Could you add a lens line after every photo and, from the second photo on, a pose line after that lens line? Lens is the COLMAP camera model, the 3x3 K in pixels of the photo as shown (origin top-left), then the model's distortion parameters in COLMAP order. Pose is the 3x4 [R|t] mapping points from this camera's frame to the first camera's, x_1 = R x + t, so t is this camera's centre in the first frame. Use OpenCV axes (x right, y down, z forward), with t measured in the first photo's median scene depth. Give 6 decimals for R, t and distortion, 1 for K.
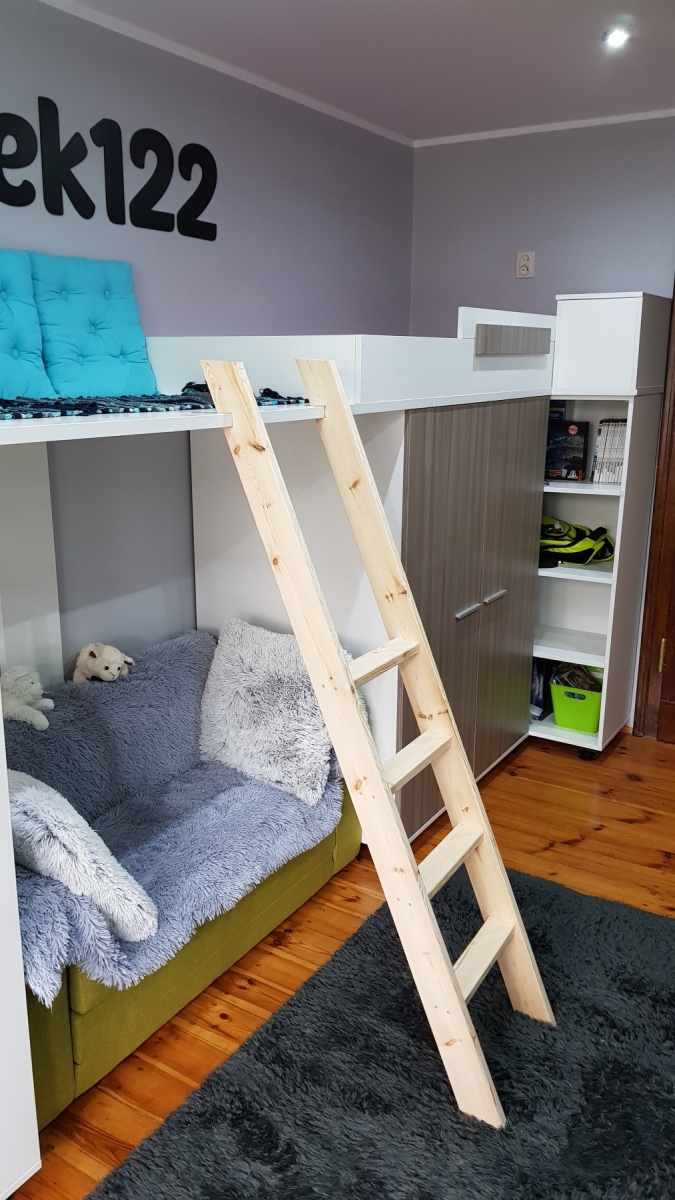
lens RADIAL K [[933.7, 0, 320.2], [0, 933.7, 617.8], [0, 0, 1]] dist [0.082964, -0.137107]
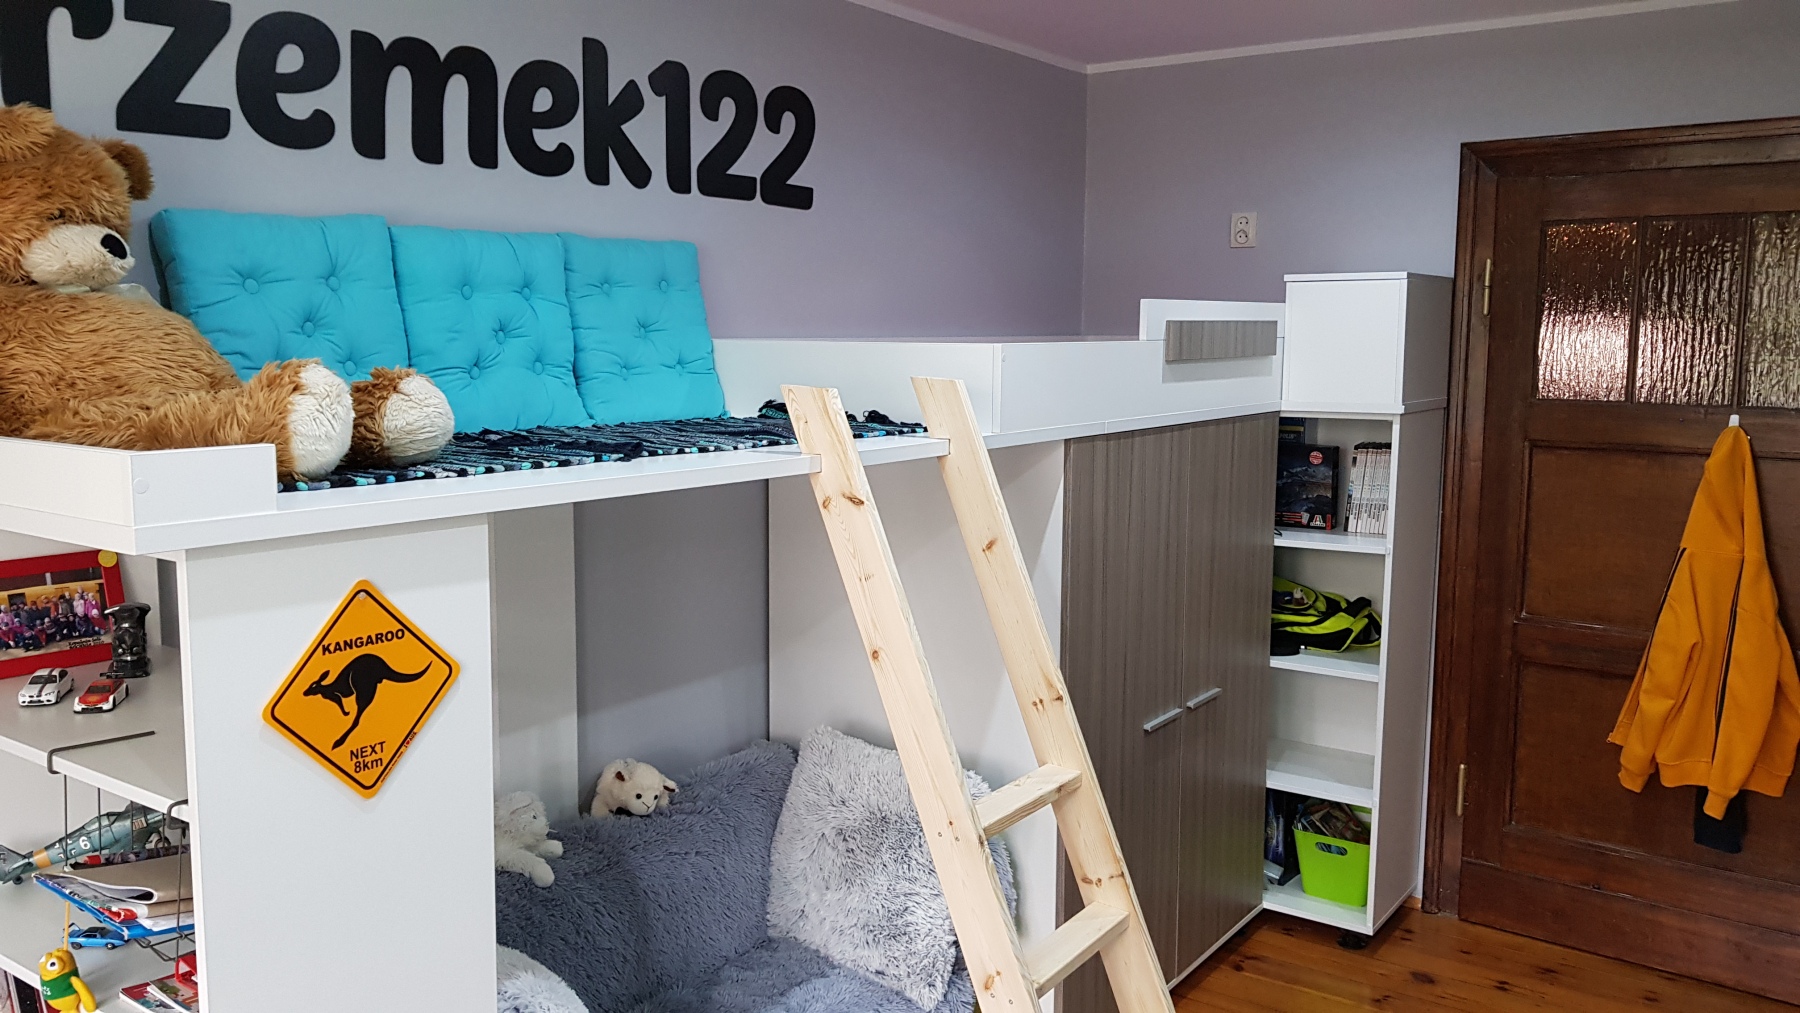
lens RADIAL K [[1400.6, 0, 889.5], [0, 1400.6, 509.2], [0, 0, 1]] dist [0.082964, -0.137107]
pose [[0.998449, 0.010175, -0.054736, 0.017000], [-0.017679, 0.990219, -0.138399, -0.018421], [0.052792, 0.139152, 0.988863, -0.070846]]
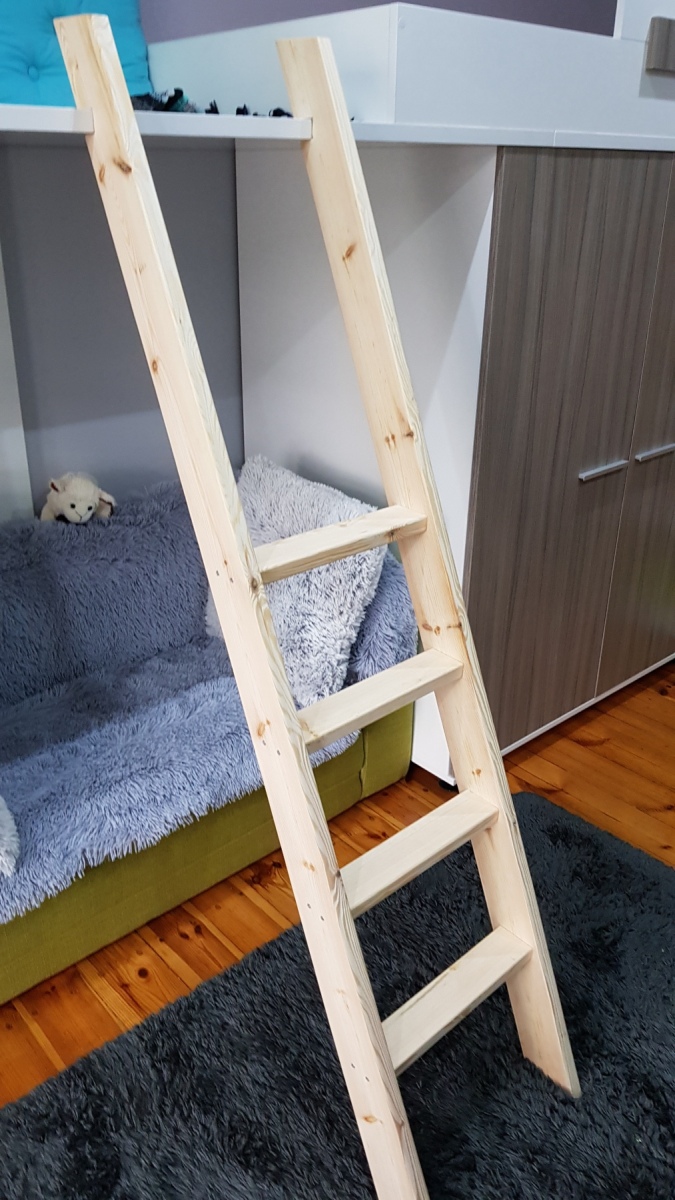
lens RADIAL K [[933.7, 0, 323.8], [0, 933.7, 598.0], [0, 0, 1]] dist [0.082964, -0.137107]
pose [[0.961247, 0.117536, -0.249379, 0.190597], [-0.077614, 0.983352, 0.164303, -0.016626], [0.264539, -0.138580, 0.954366, 0.334825]]
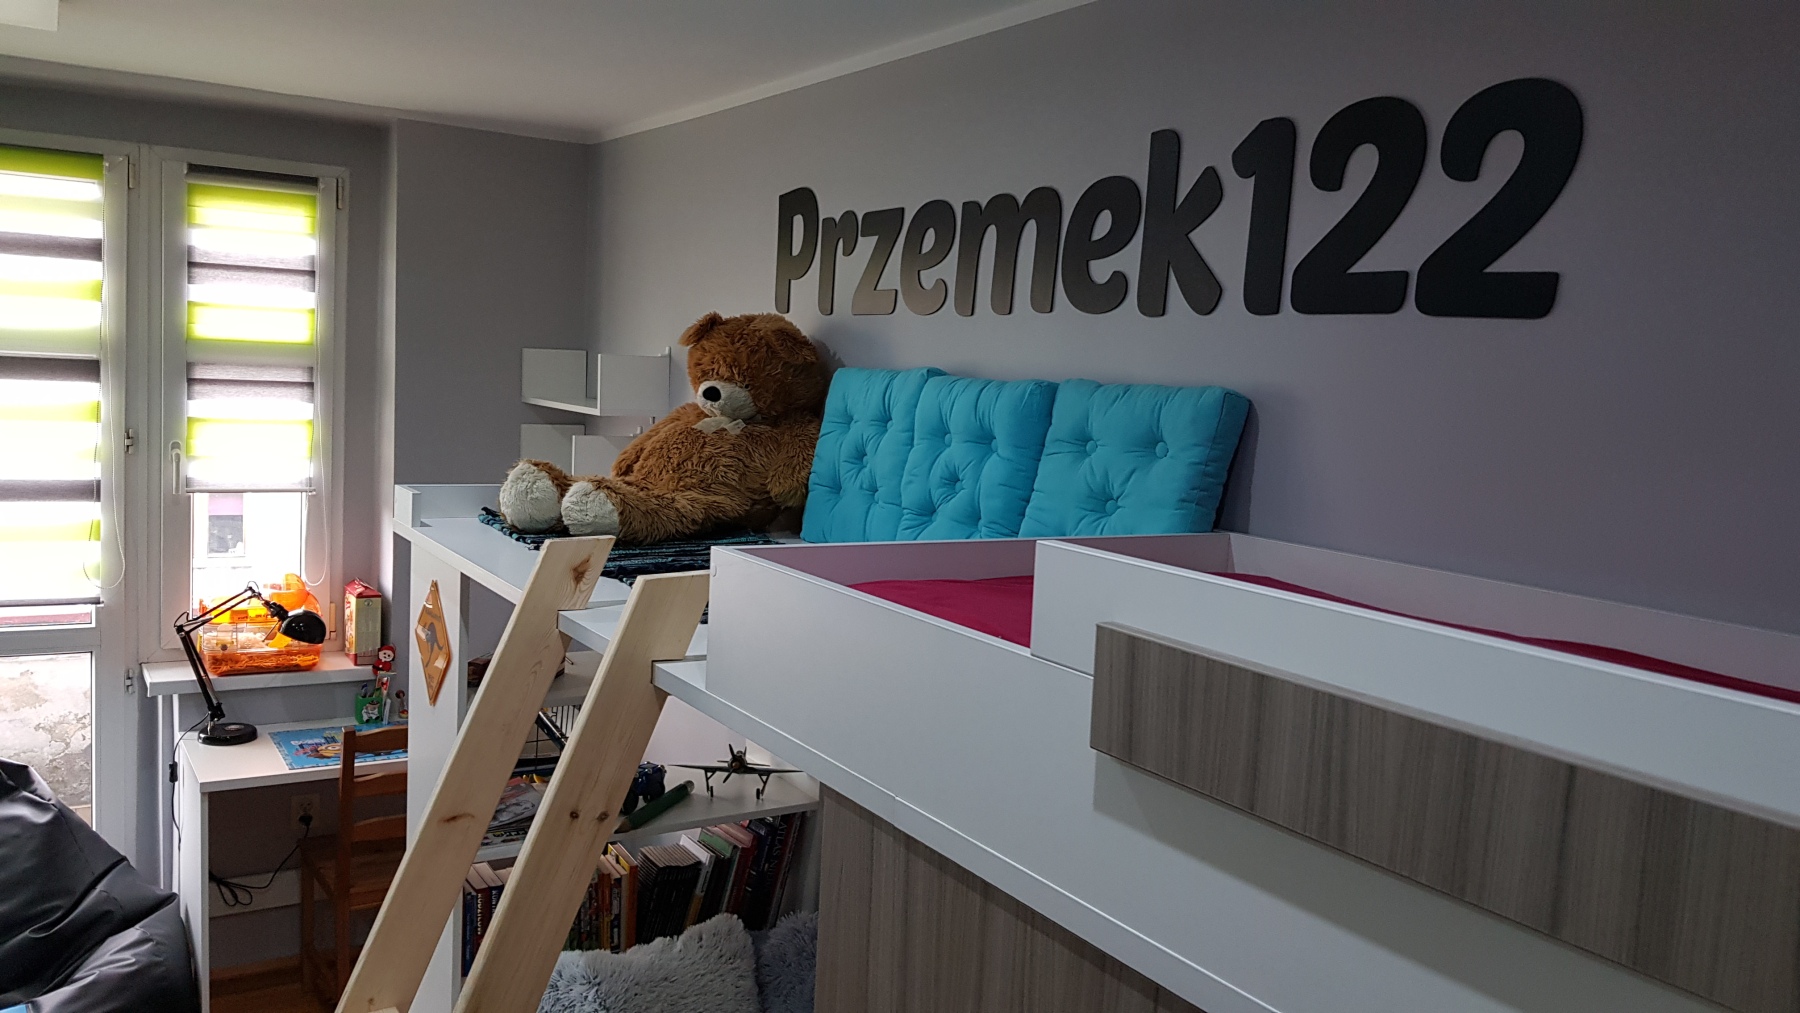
lens RADIAL K [[1400.6, 0, 911.9], [0, 1400.6, 503.9], [0, 0, 1]] dist [0.082964, -0.137107]
pose [[-0.419067, 0.075073, -0.904847, 0.601028], [-0.286573, 0.934699, 0.210272, -0.481921], [0.861545, 0.347423, -0.370187, 1.296808]]
